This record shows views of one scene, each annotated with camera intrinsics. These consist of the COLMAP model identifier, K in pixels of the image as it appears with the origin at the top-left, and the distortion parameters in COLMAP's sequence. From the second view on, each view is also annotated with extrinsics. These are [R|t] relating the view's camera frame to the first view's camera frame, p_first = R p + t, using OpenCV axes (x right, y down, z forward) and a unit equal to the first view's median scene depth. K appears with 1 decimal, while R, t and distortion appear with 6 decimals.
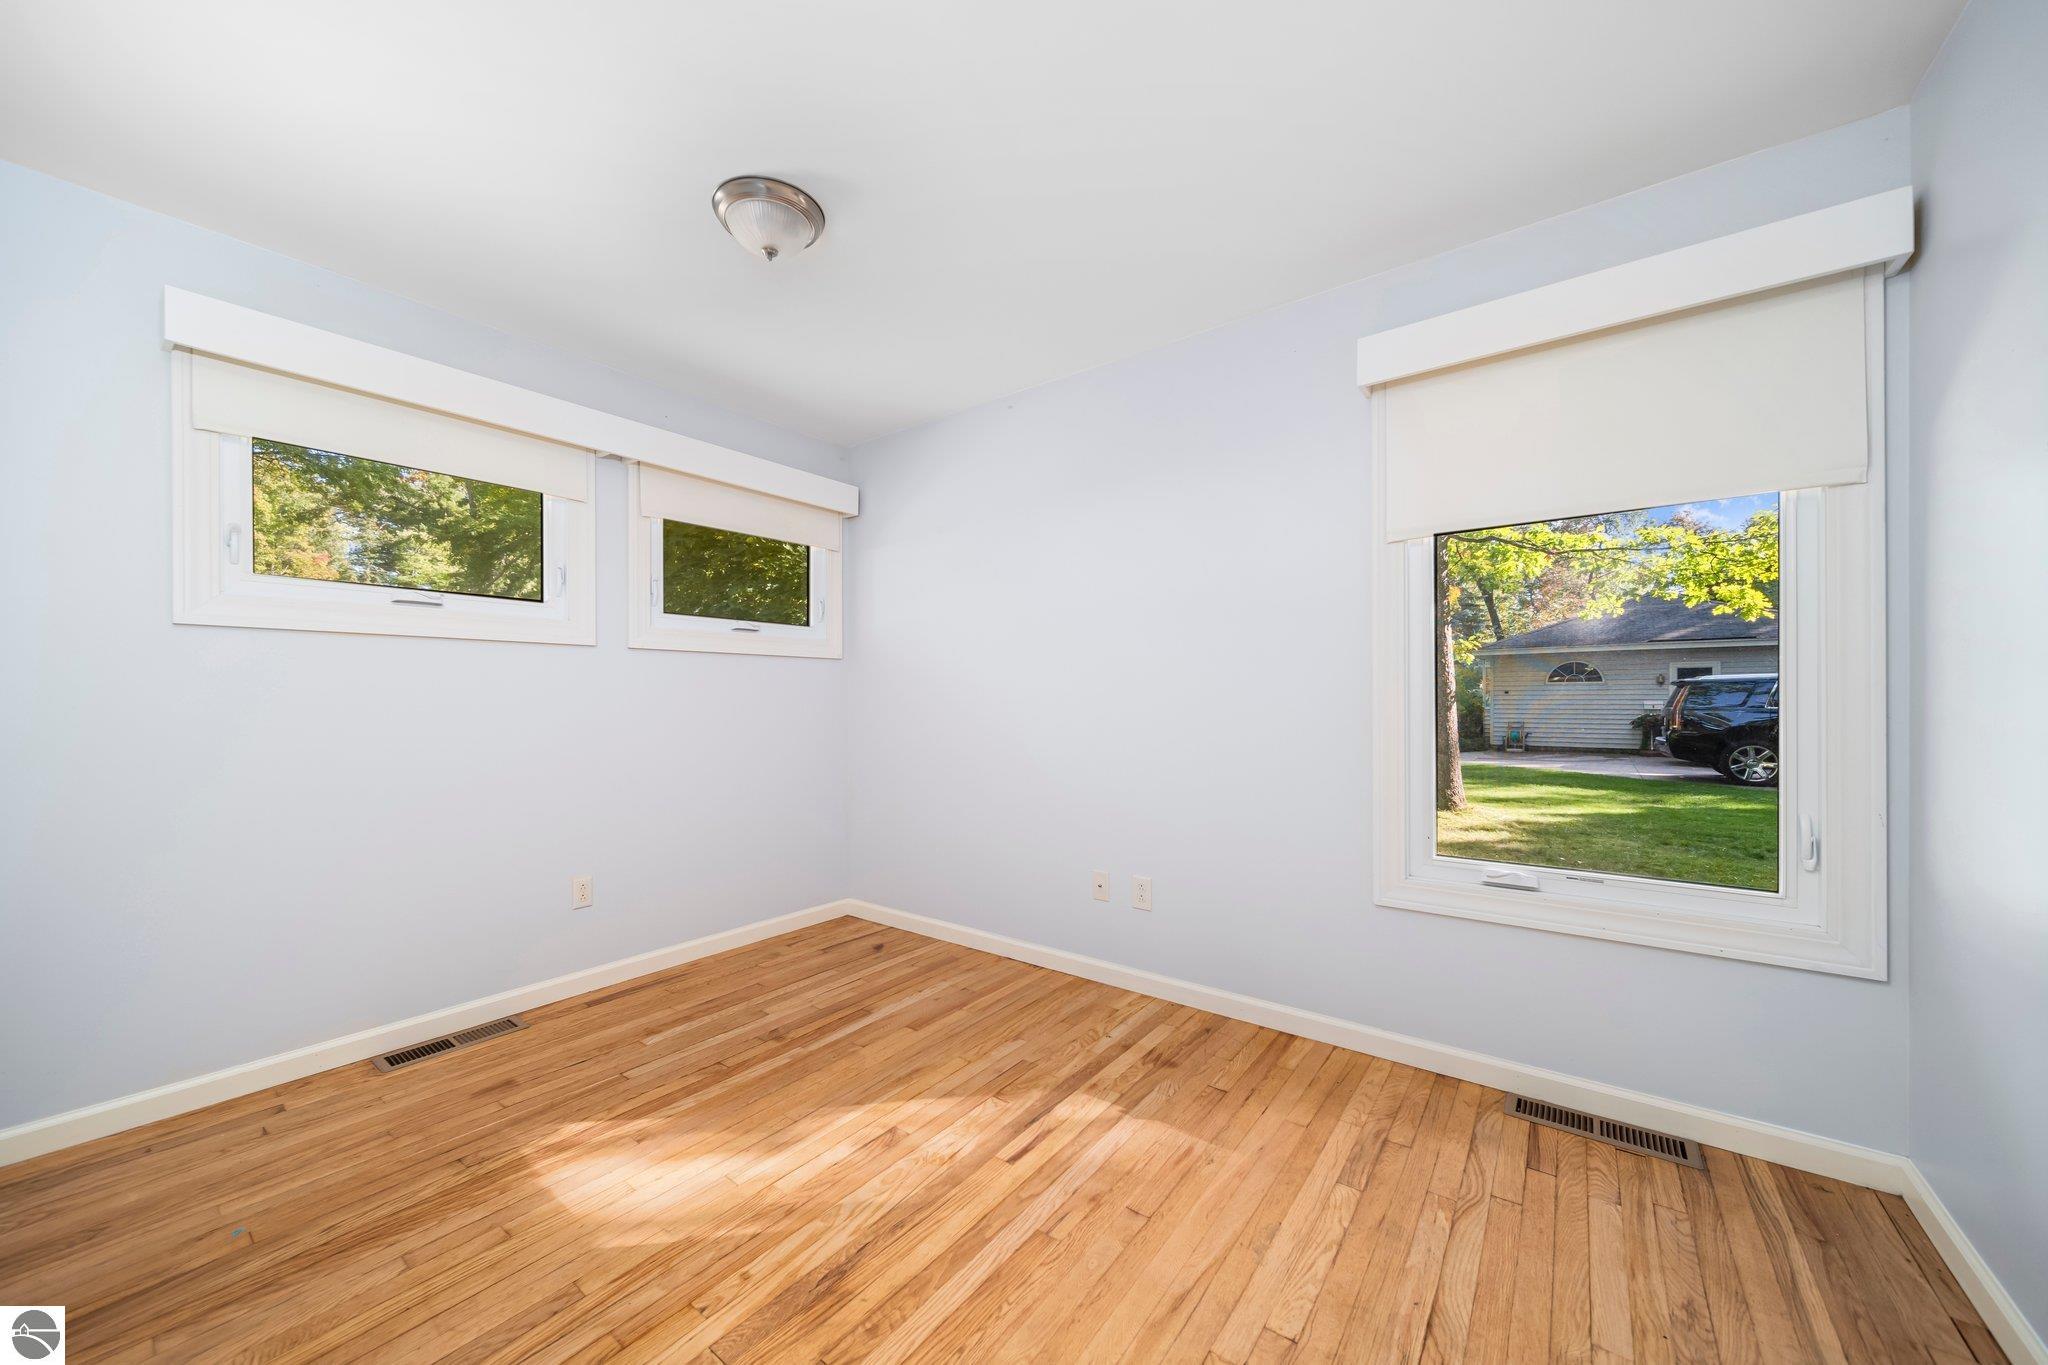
lens RADIAL K [[724.3, 0, 1024.0], [0, 724.3, 682.5], [0, 0, 1]] dist [-0.000385, -0.001369]
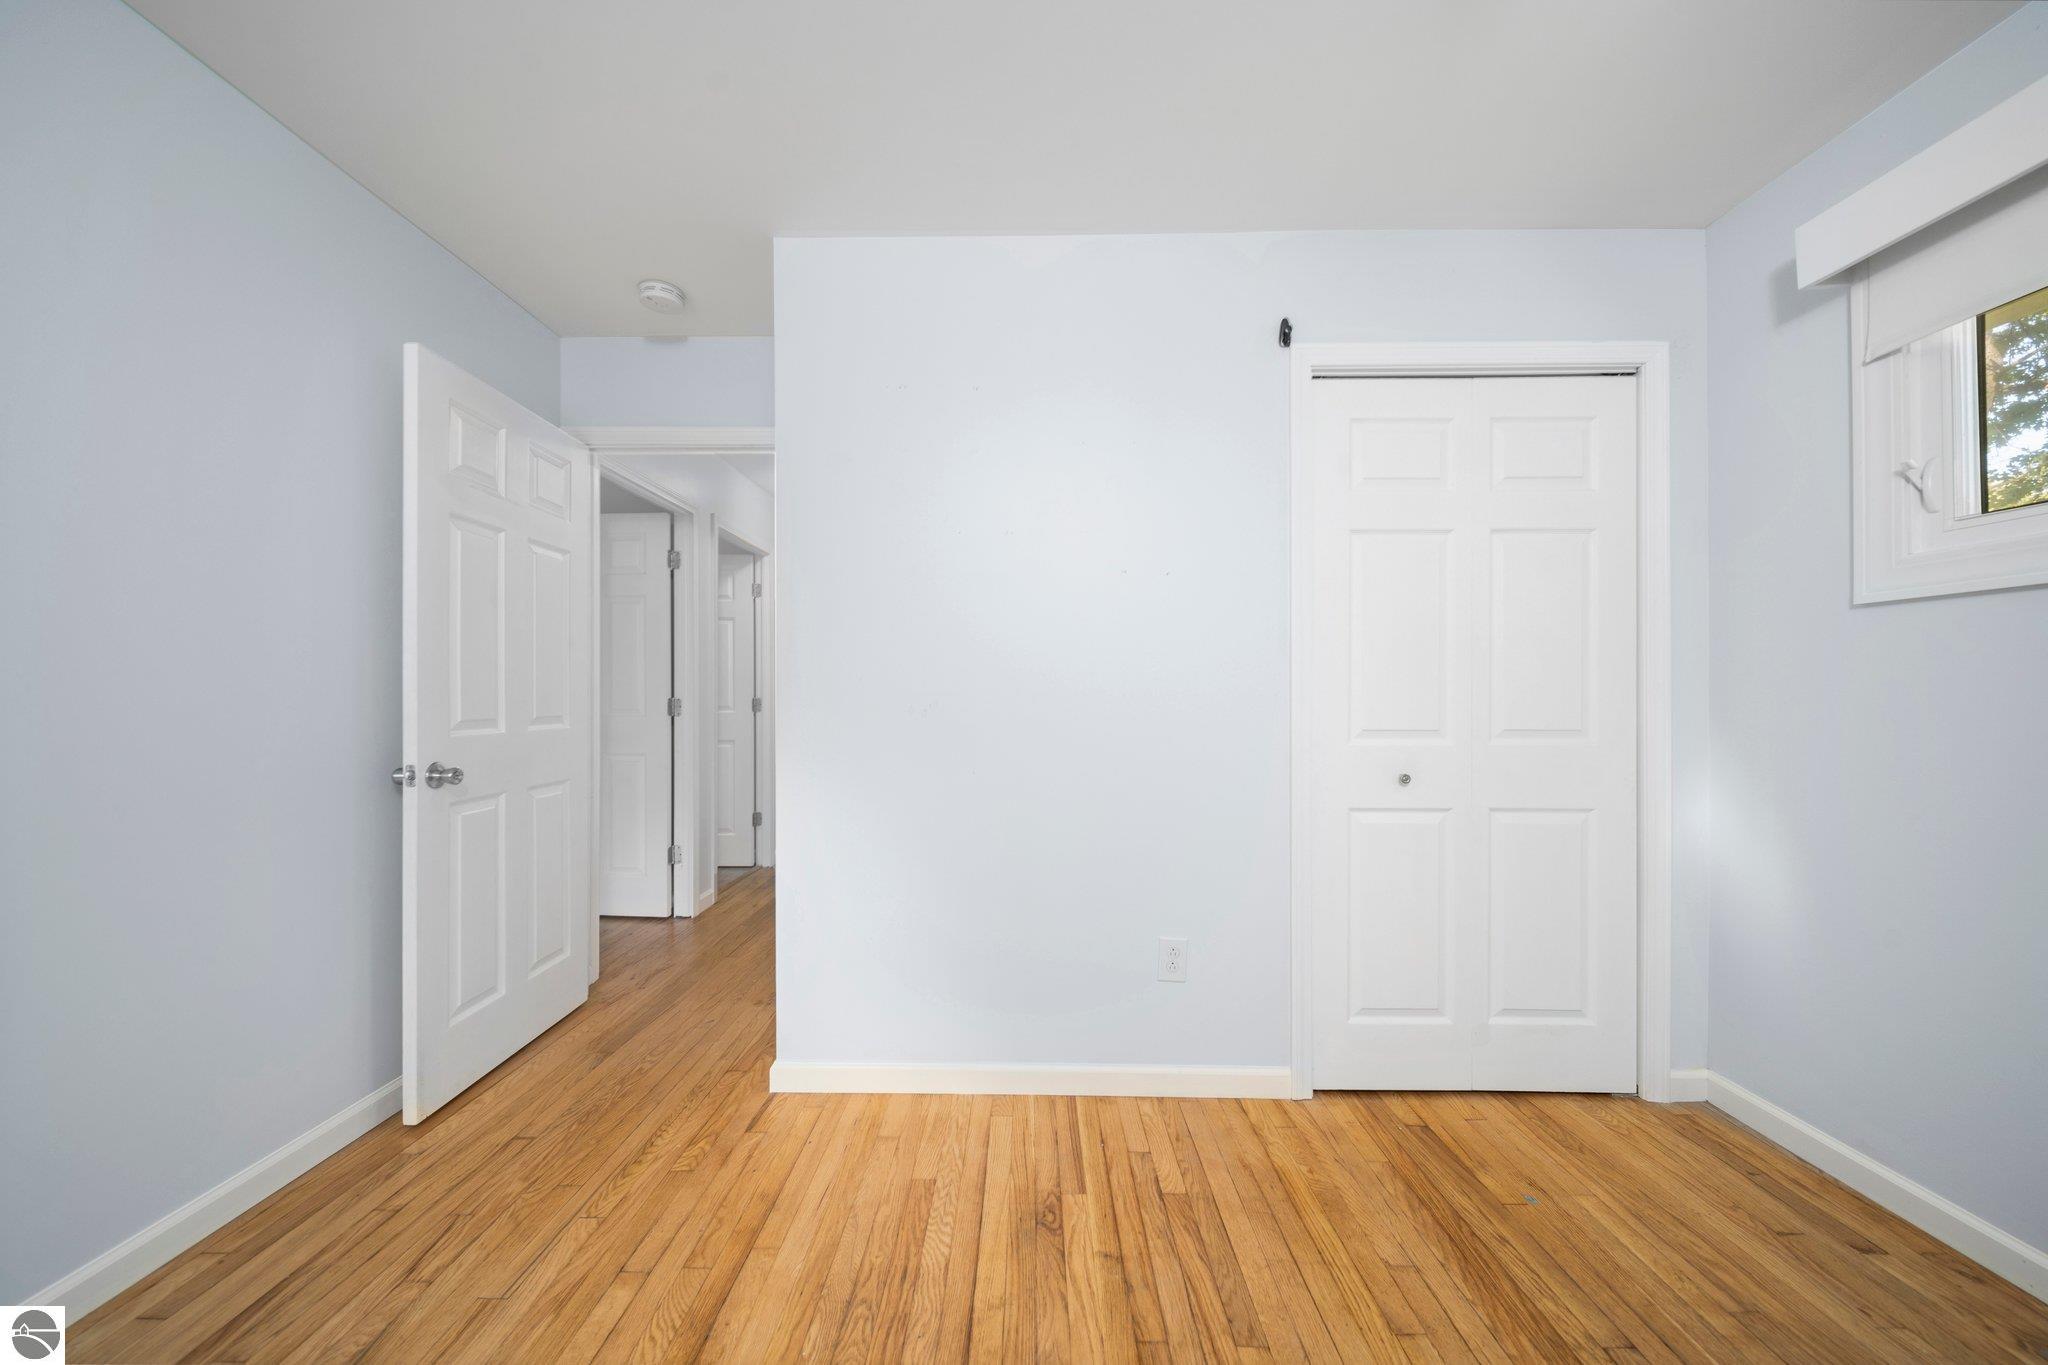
lens RADIAL K [[724.3, 0, 1024.0], [0, 724.3, 682.5], [0, 0, 1]] dist [-0.000385, -0.001369]
pose [[-0.802884, -0.003924, -0.596122, 0.137010], [0.011753, 0.999680, -0.022410, 0.014677], [0.596019, -0.024999, -0.802581, 1.320379]]
